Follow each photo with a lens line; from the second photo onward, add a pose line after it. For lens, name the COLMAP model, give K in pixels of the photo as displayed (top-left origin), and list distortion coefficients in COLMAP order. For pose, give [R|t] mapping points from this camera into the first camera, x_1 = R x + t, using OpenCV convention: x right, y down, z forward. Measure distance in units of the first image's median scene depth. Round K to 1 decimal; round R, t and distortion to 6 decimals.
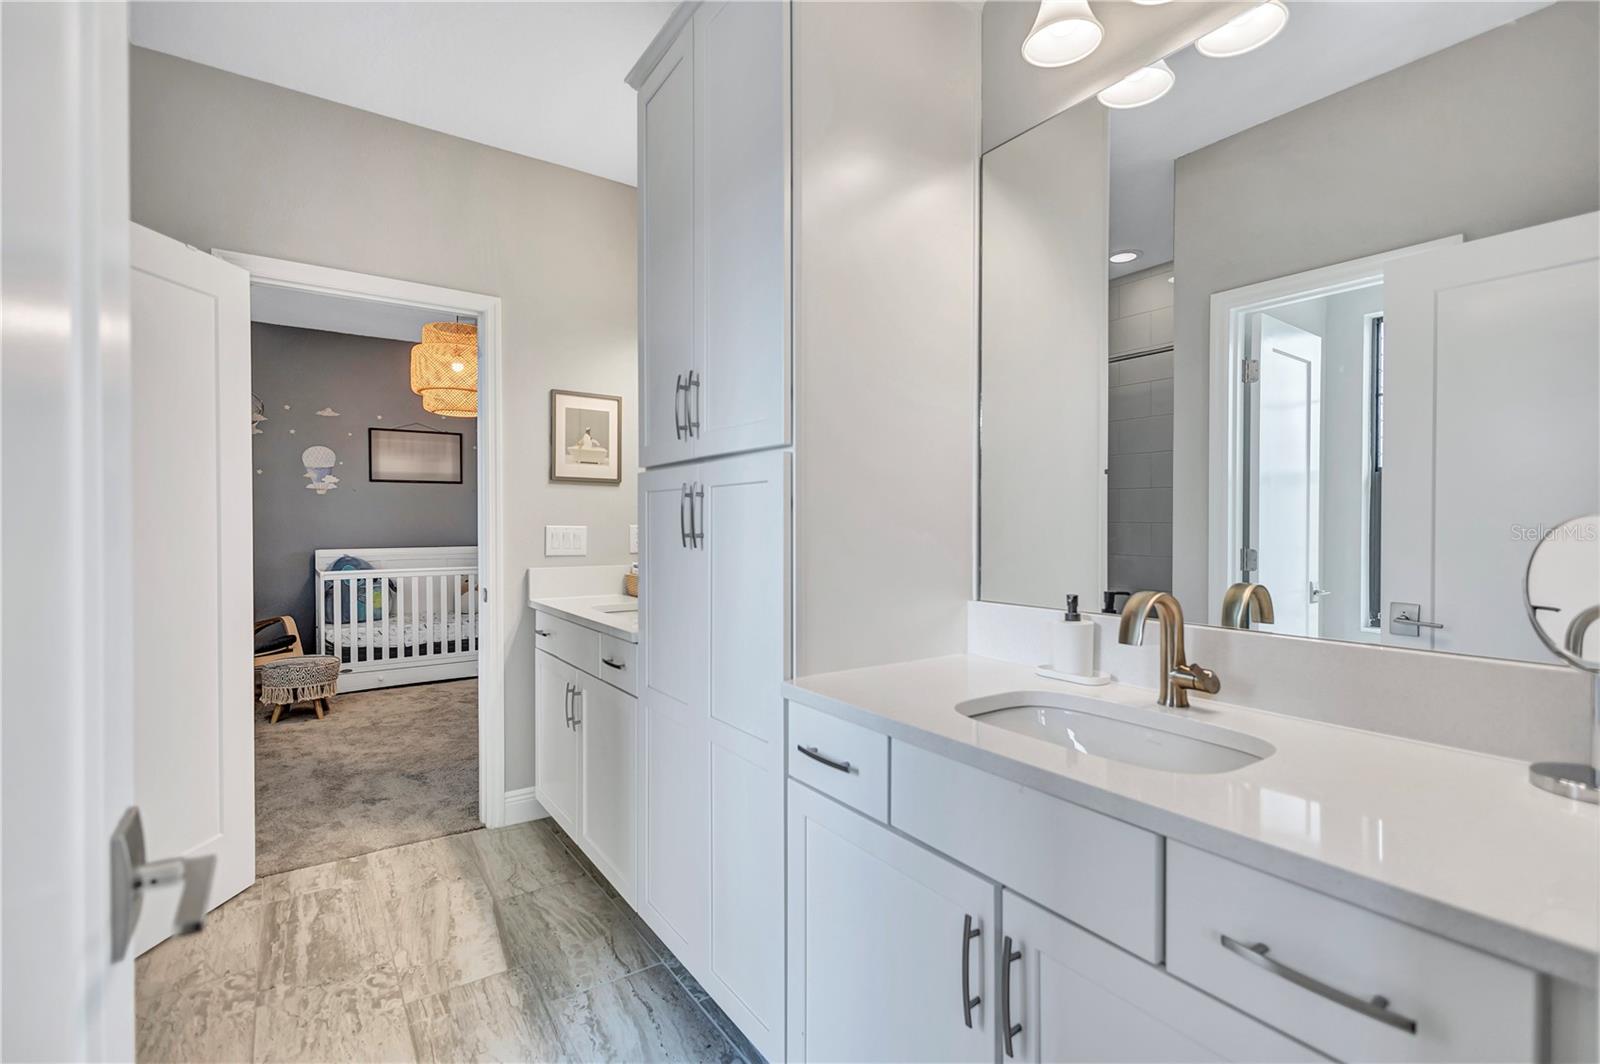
lens RADIAL K [[736.9, 0, 804.1], [0, 736.9, 531.5], [0, 0, 1]] dist [0.012591, -0.005079]
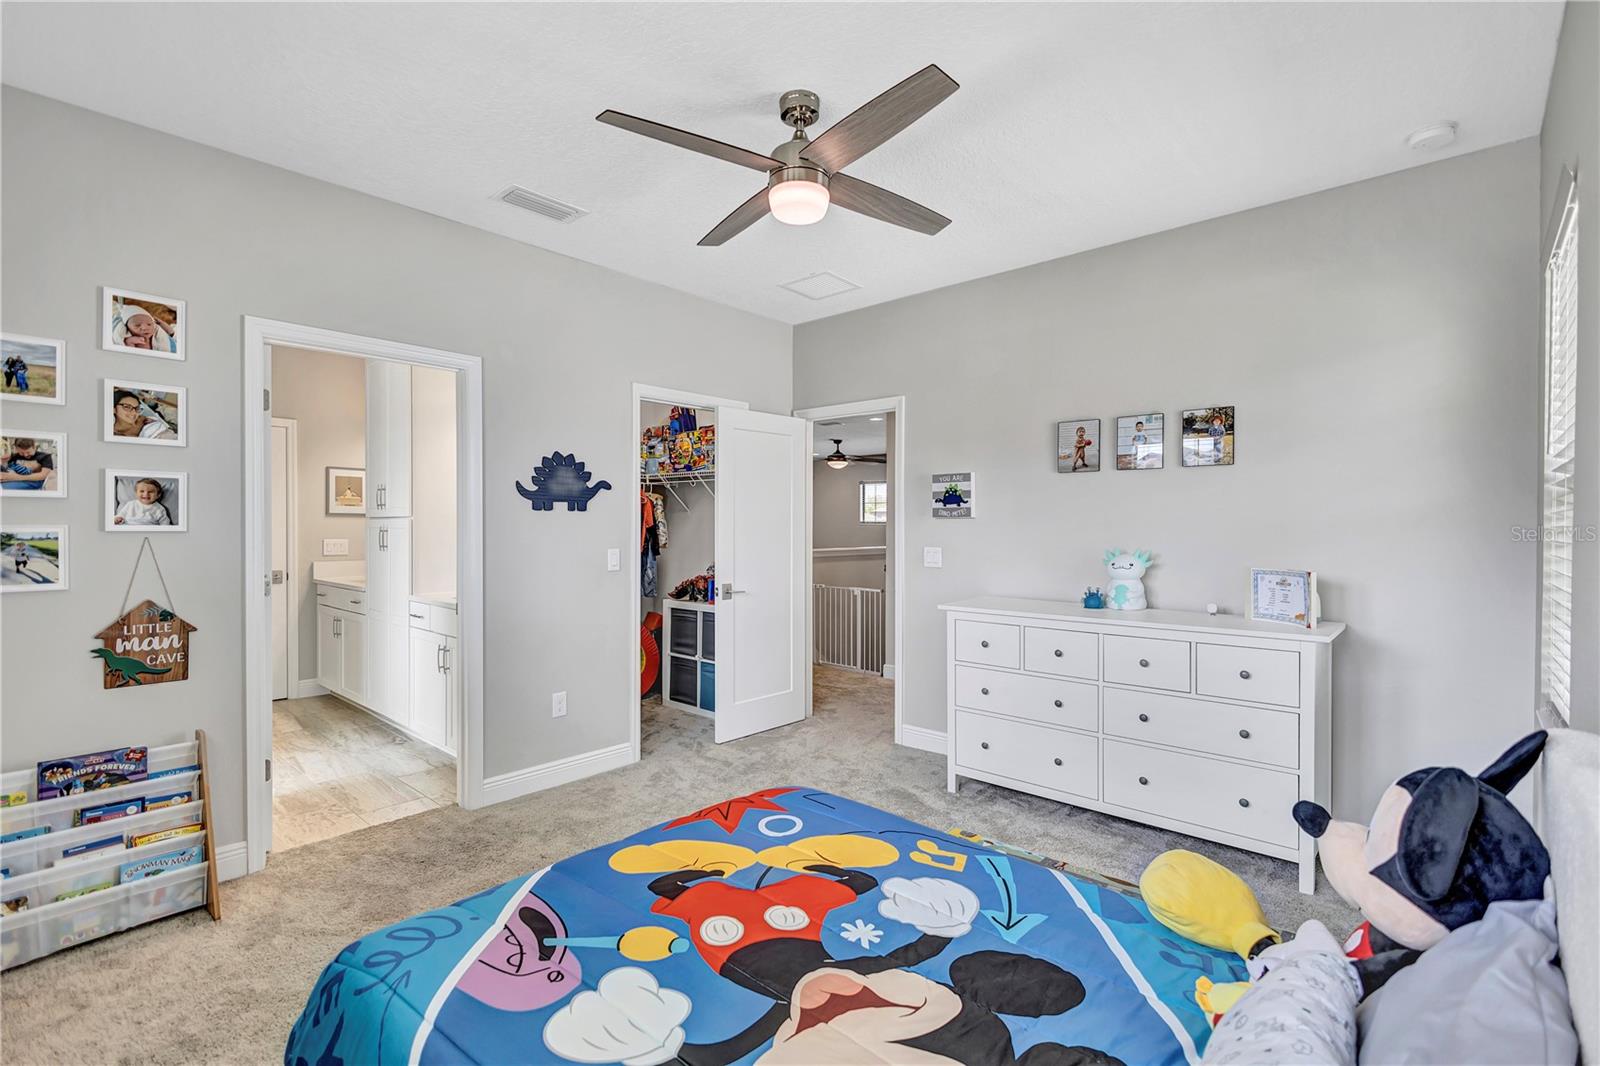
lens RADIAL K [[736.9, 0, 795.7], [0, 736.9, 531.8], [0, 0, 1]] dist [0.012591, -0.005079]
pose [[0.975746, -0.004888, 0.218852, 0.417654], [0.004729, 0.999988, 0.001251, -0.025332], [-0.218856, -0.000186, 0.975757, -1.118542]]
